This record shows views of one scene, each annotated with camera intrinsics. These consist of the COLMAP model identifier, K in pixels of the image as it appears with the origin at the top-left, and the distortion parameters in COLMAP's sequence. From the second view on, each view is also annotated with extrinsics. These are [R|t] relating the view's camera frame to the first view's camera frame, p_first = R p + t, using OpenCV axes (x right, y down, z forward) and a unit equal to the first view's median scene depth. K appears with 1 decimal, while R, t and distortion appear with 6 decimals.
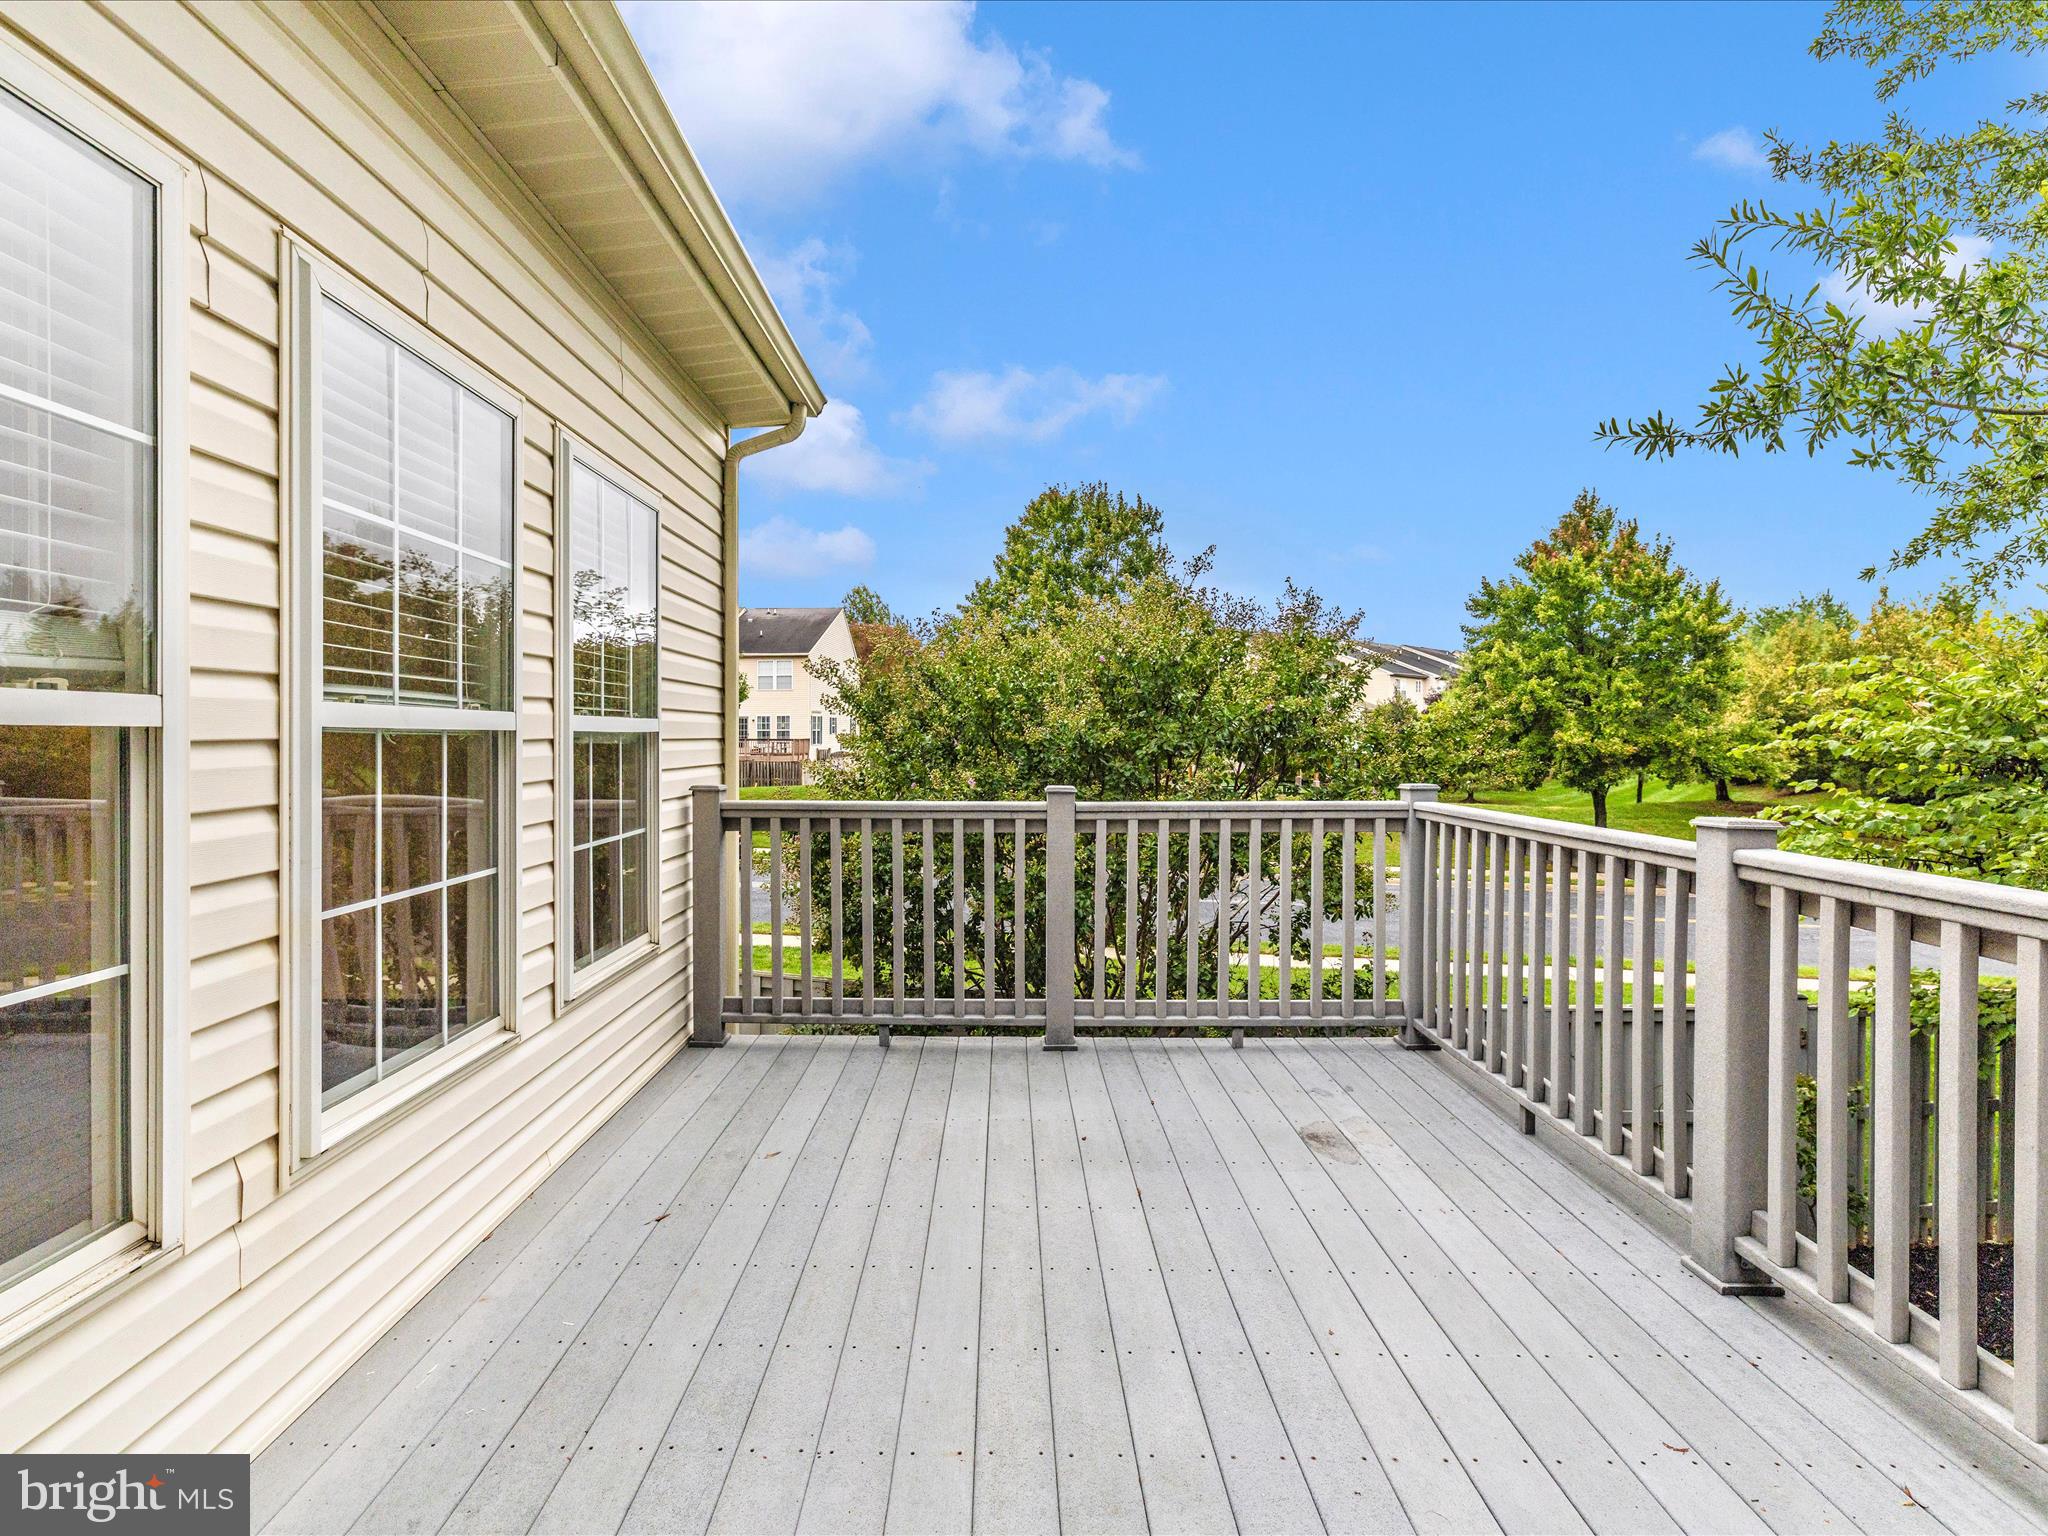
lens RADIAL K [[1034.8, 0, 1011.6], [0, 1034.8, 744.4], [0, 0, 1]] dist [-0.000915, 0.000374]
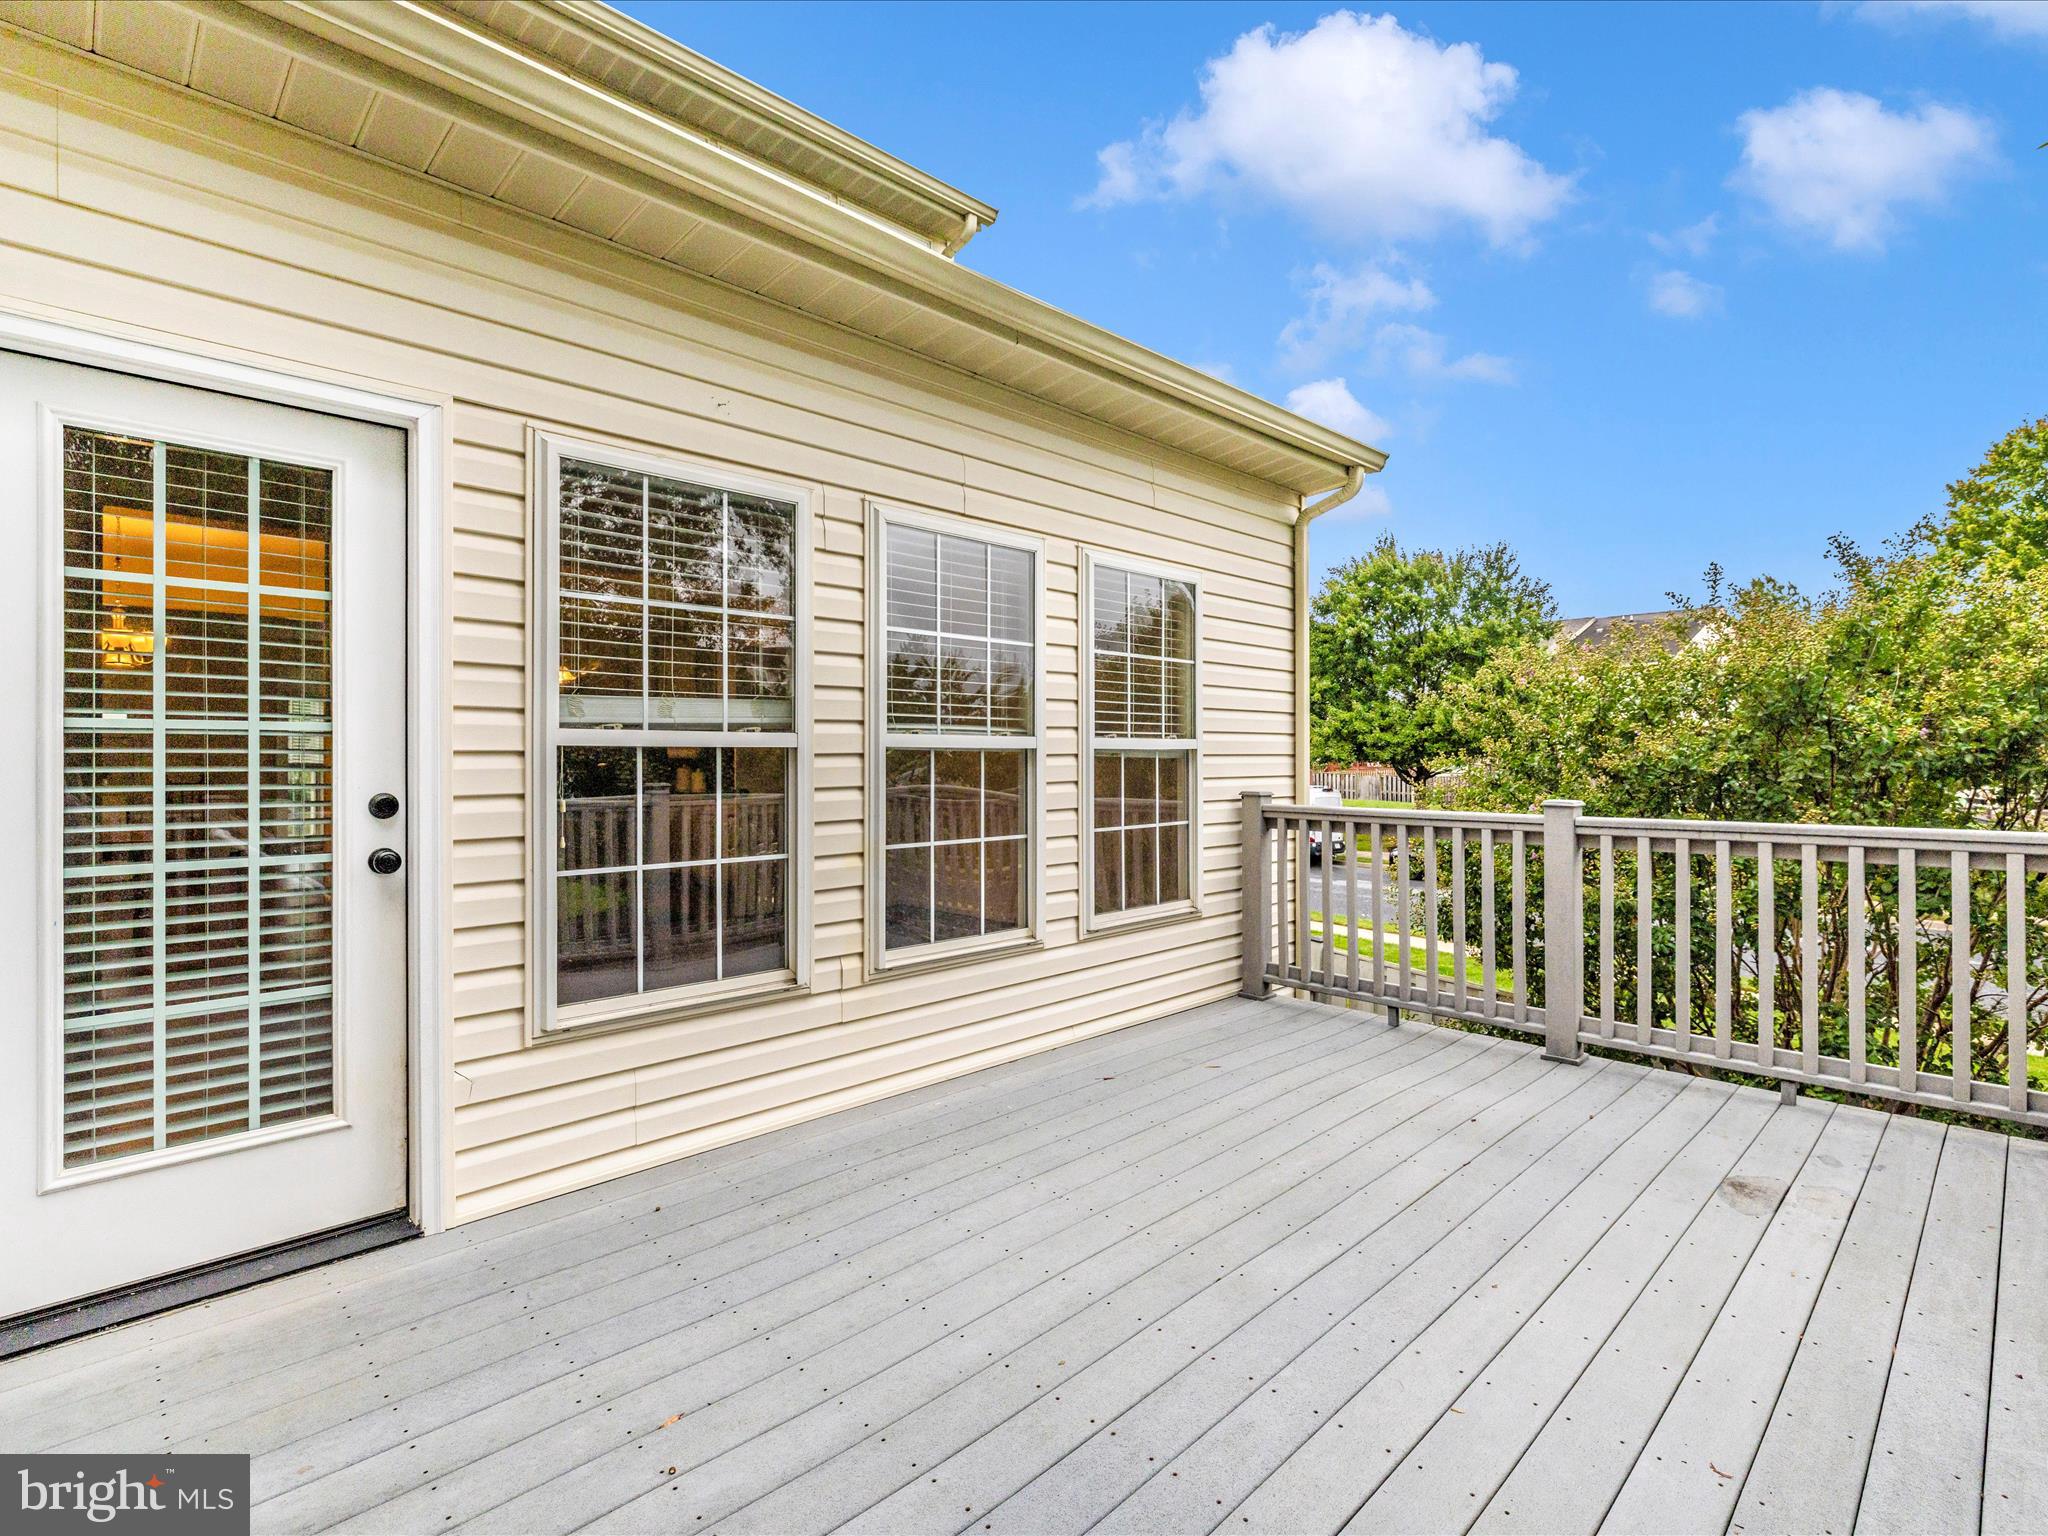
lens RADIAL K [[1008.4, 0, 1031.5], [0, 1008.4, 760.3], [0, 0, 1]] dist [-0.003988, -0.000605]
pose [[0.707439, -0.000612, -0.706774, 0.482344], [-0.003201, 0.999987, -0.004070, 0.009094], [0.706767, 0.005142, 0.707427, -0.075406]]
